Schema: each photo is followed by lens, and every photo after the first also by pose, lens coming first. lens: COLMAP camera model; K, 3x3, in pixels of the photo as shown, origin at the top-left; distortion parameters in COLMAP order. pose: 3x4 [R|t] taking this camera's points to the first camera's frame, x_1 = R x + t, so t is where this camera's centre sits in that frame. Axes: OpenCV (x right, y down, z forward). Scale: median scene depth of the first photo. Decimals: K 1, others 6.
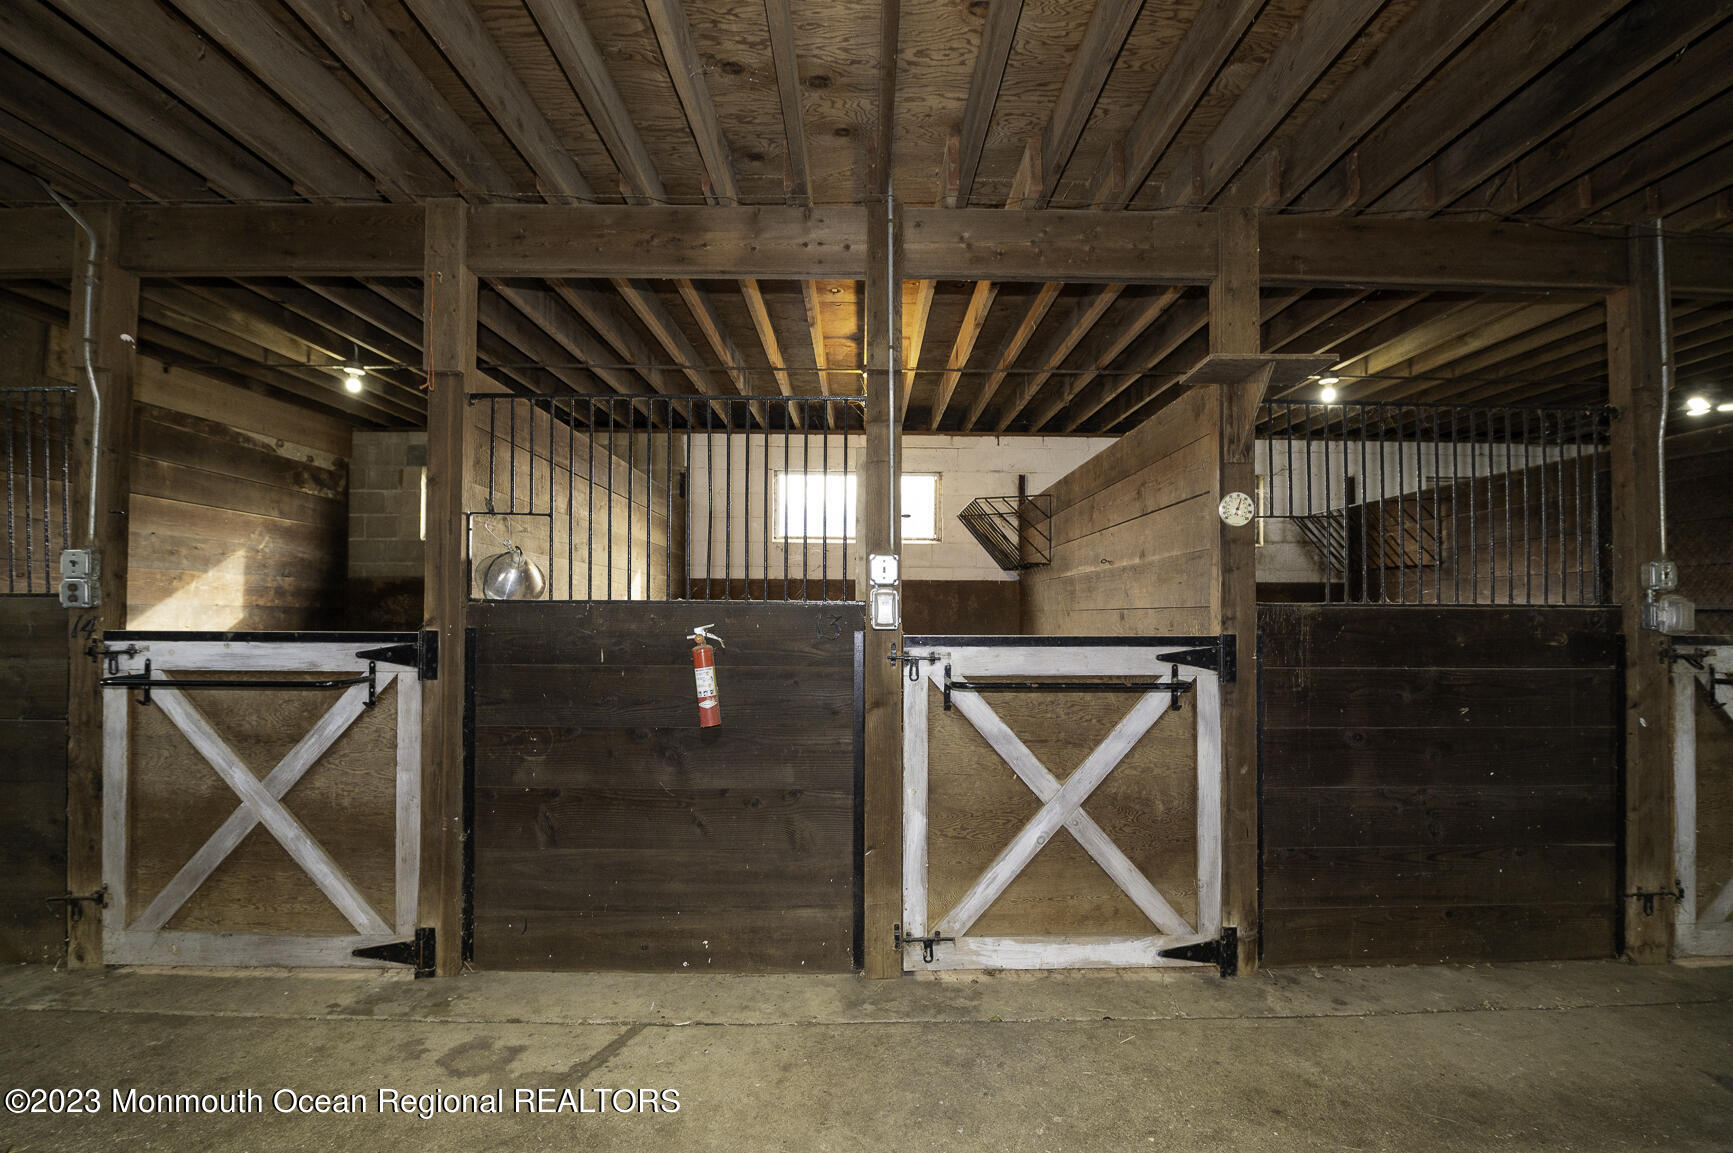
lens RADIAL K [[692.7, 0, 870.9], [0, 692.7, 601.4], [0, 0, 1]] dist [-0.023402, 0.000045]
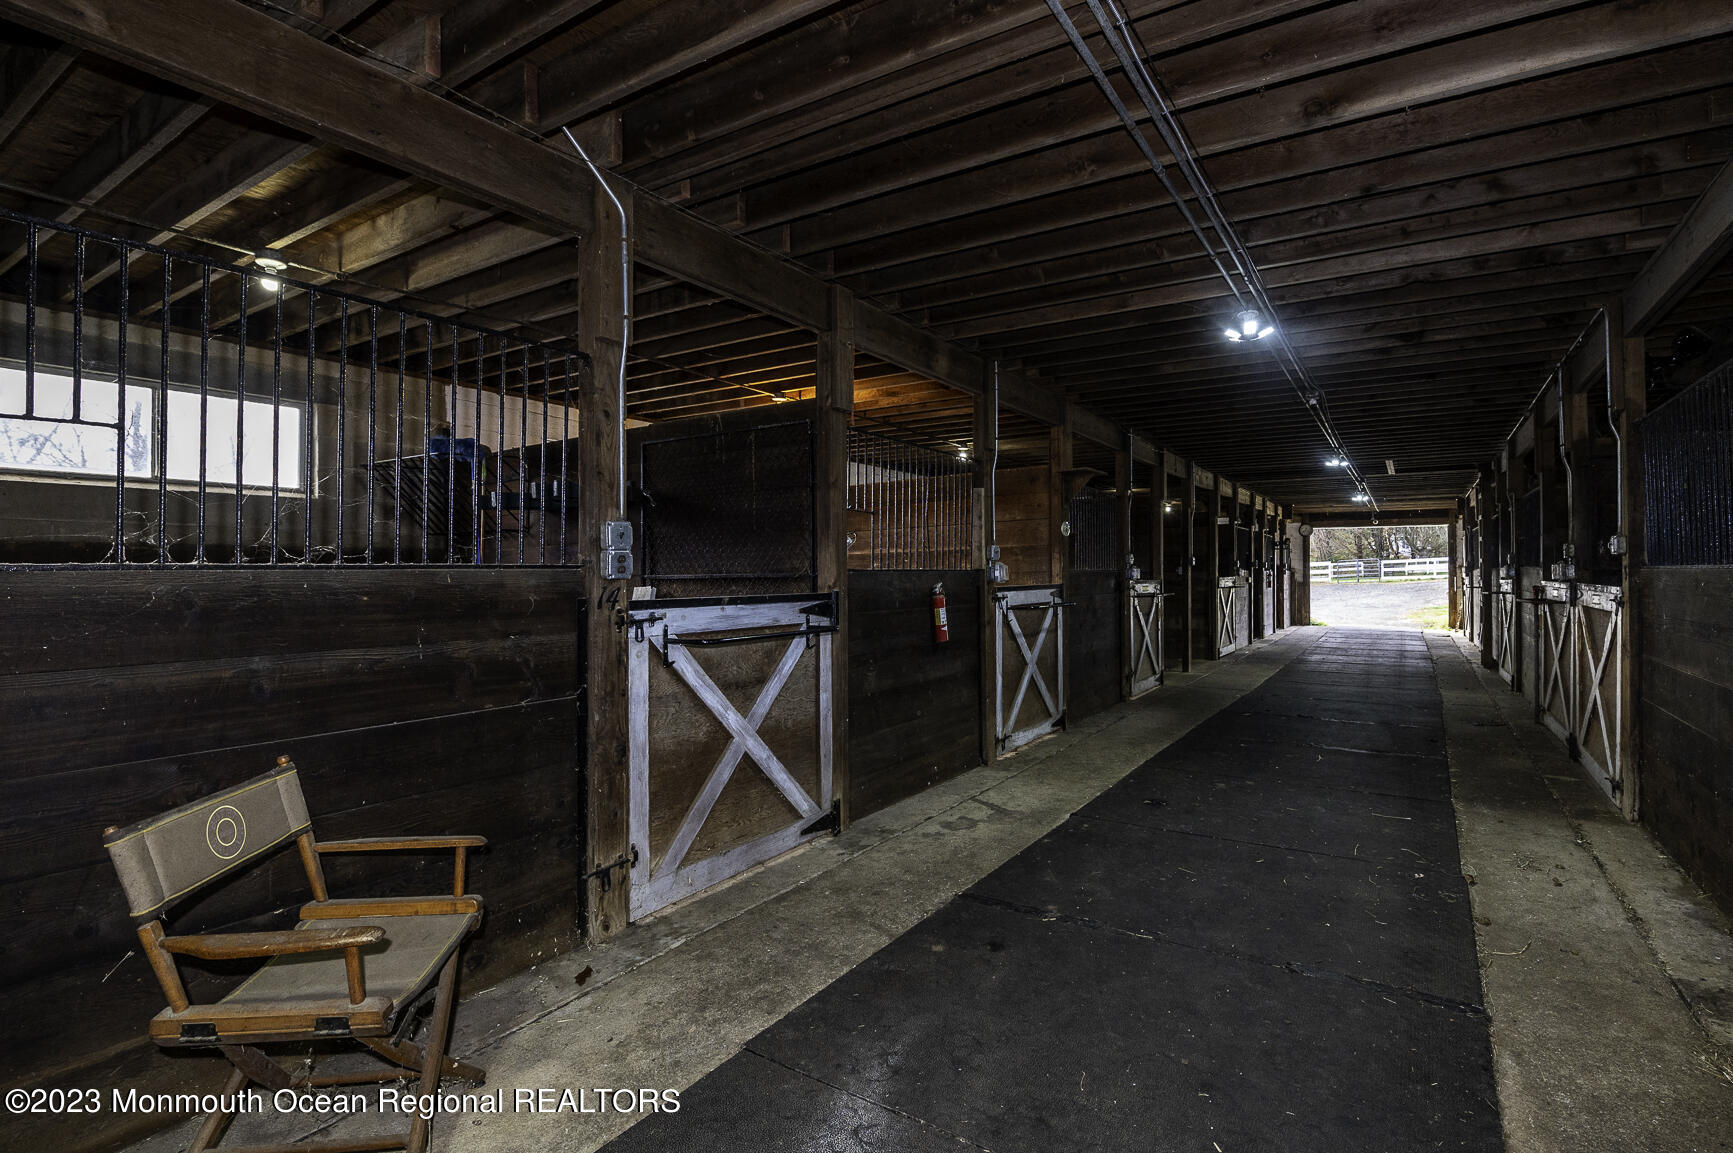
lens RADIAL K [[835.1, 0, 866.5], [0, 835.1, 576.5], [0, 0, 1]] dist [-0.001711, -0.000202]
pose [[0.564231, -0.011455, 0.825537, -2.019042], [-0.000370, 0.999900, 0.014127, -0.012625], [-0.825617, -0.008276, 0.564171, -0.031060]]
